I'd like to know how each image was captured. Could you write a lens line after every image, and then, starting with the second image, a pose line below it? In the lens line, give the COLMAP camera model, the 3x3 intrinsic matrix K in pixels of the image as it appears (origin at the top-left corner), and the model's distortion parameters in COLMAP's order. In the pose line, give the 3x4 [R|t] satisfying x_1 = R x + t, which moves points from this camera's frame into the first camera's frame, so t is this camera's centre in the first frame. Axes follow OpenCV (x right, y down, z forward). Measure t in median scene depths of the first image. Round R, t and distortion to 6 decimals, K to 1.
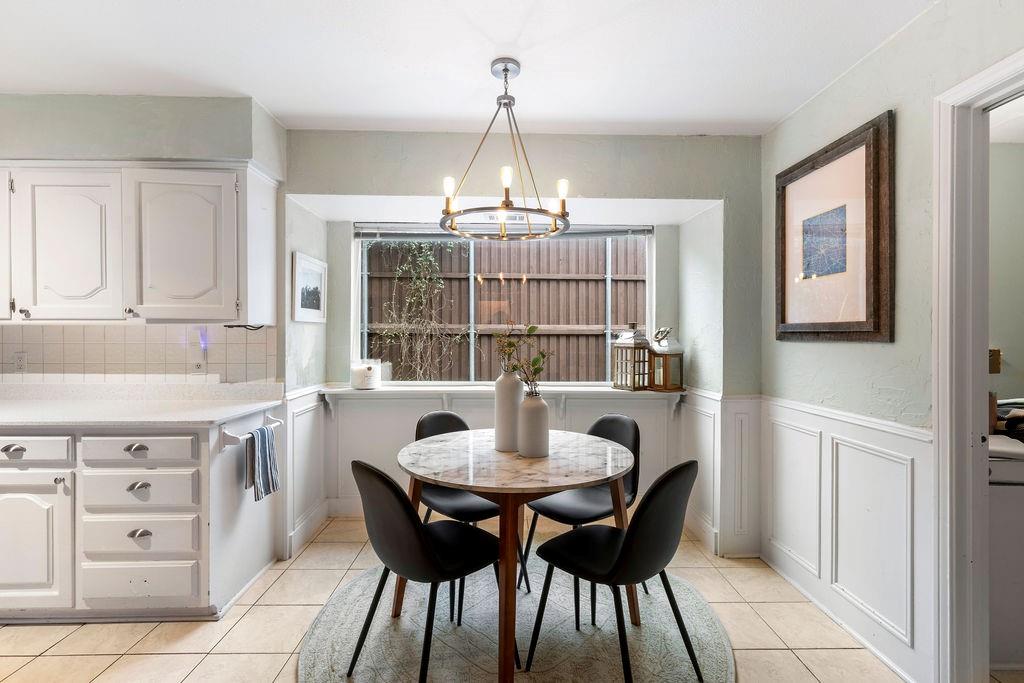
lens RADIAL K [[467.1, 0, 511.5], [0, 467.1, 338.9], [0, 0, 1]] dist [0.000603, 0.000019]
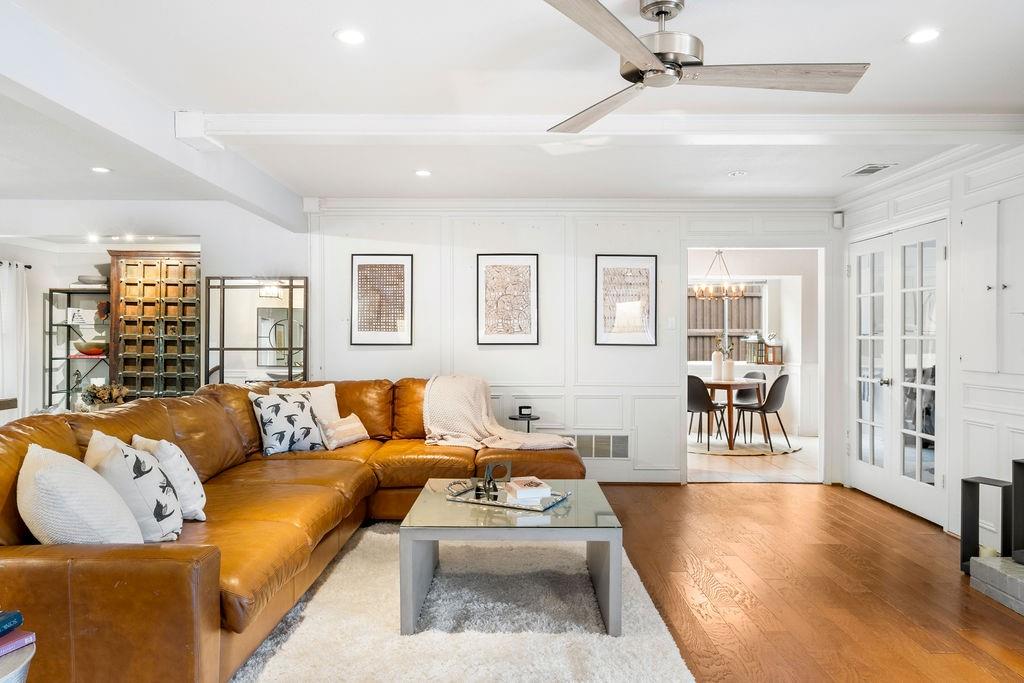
lens RADIAL K [[670.8, 0, 512.5], [0, 670.8, 339.9], [0, 0, 1]] dist [-0.002221, -0.000178]
pose [[0.999902, 0.002565, -0.013728, -0.714634], [-0.002587, 0.999995, -0.001585, 0.013319], [0.013724, 0.001621, 0.999905, -1.796249]]
